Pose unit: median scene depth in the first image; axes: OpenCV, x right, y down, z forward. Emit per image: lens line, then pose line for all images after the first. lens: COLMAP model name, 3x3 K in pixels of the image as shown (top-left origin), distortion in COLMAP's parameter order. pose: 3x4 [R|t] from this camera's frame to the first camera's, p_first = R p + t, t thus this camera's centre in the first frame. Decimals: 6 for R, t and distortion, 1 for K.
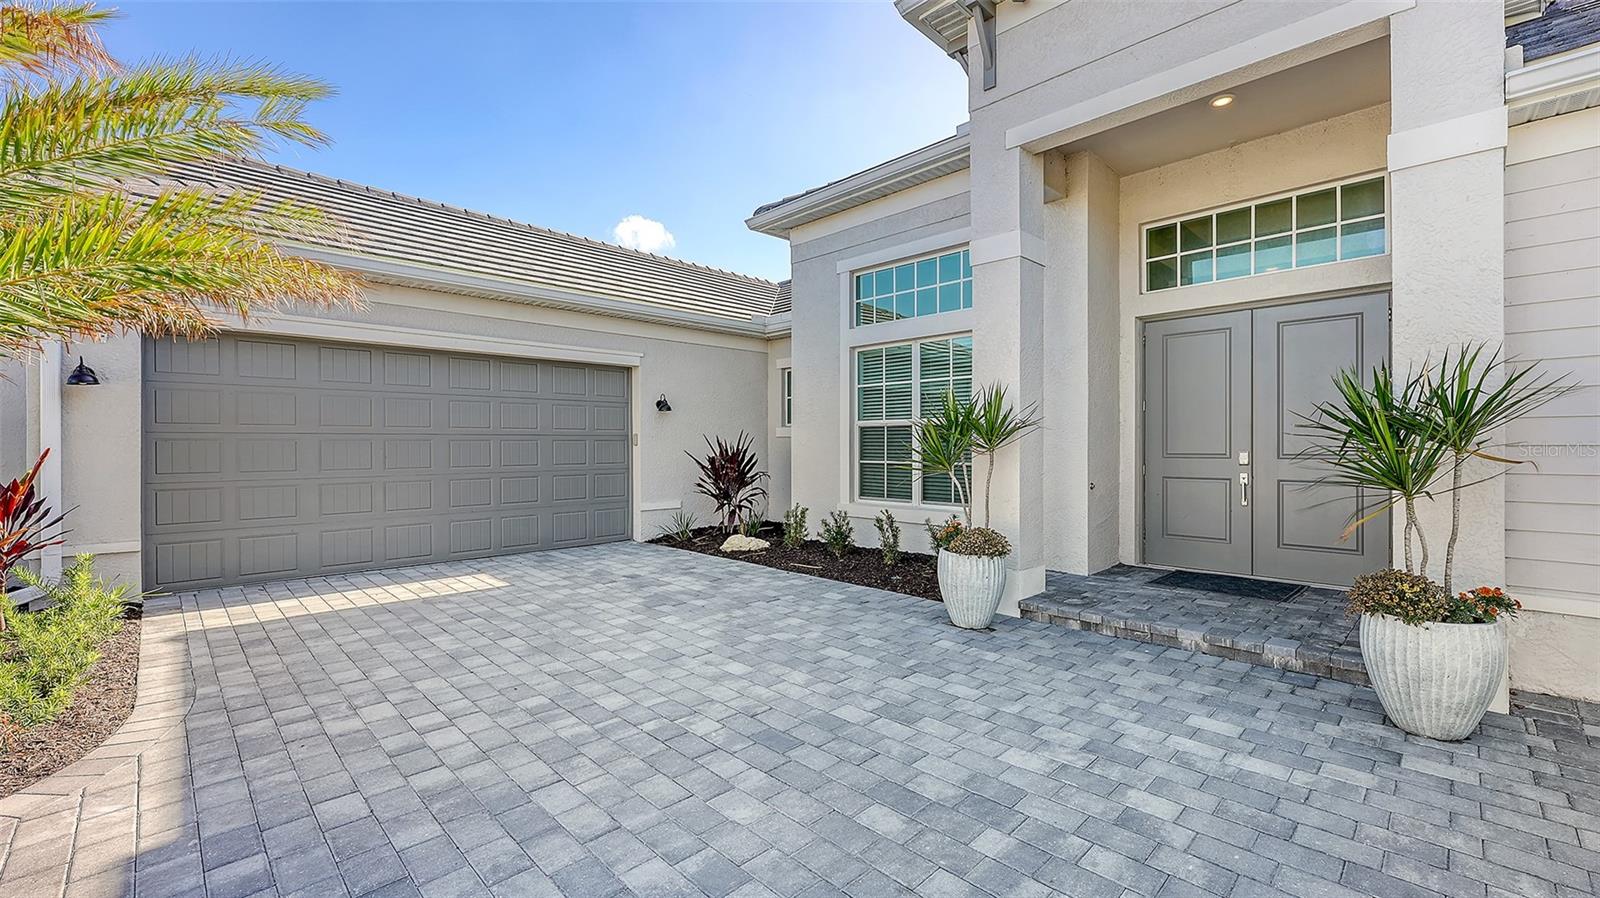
lens RADIAL K [[654.3, 0, 808.9], [0, 654.3, 452.2], [0, 0, 1]] dist [-0.003800, -0.000349]
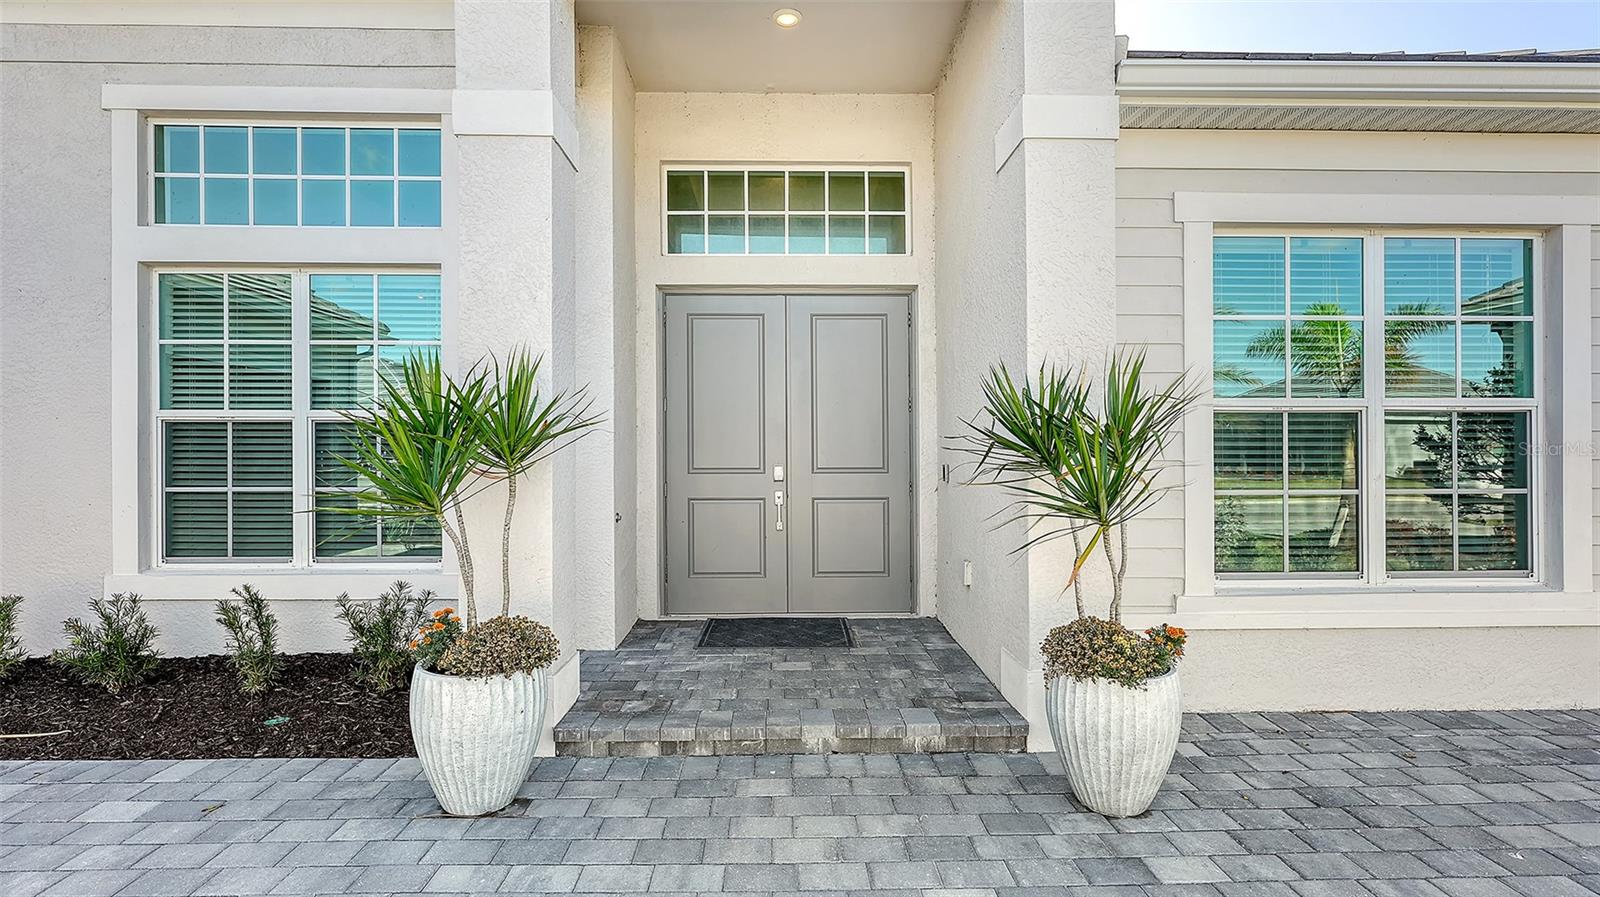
lens RADIAL K [[755.1, 0, 799.4], [0, 755.1, 456.5], [0, 0, 1]] dist [-0.003432, 0.000148]
pose [[0.686054, -0.002599, 0.727546, -0.014644], [0.006004, 0.999980, -0.002090, -0.010171], [-0.727526, 0.005802, 0.686056, 0.338864]]
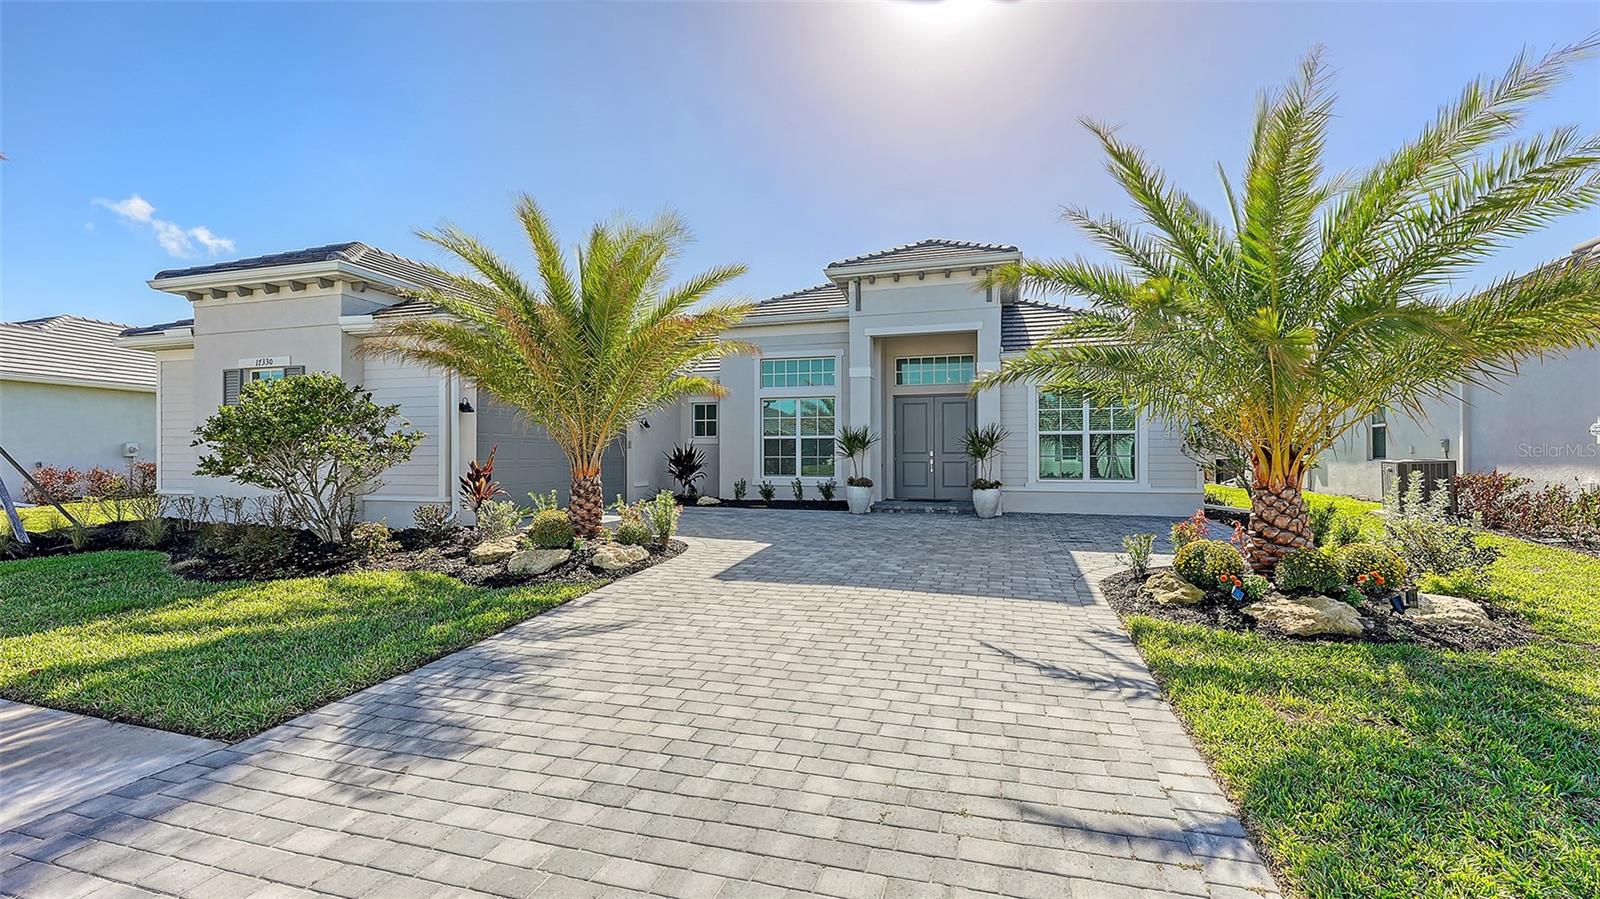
lens RADIAL K [[672.2, 0, 794.6], [0, 672.2, 452.4], [0, 0, 1]] dist [0.001979, 0.000087]
pose [[0.886276, 0.006625, 0.463111, -1.098710], [0.001724, 0.999844, -0.017601, 0.051530], [-0.463155, 0.016398, 0.886126, -1.160651]]
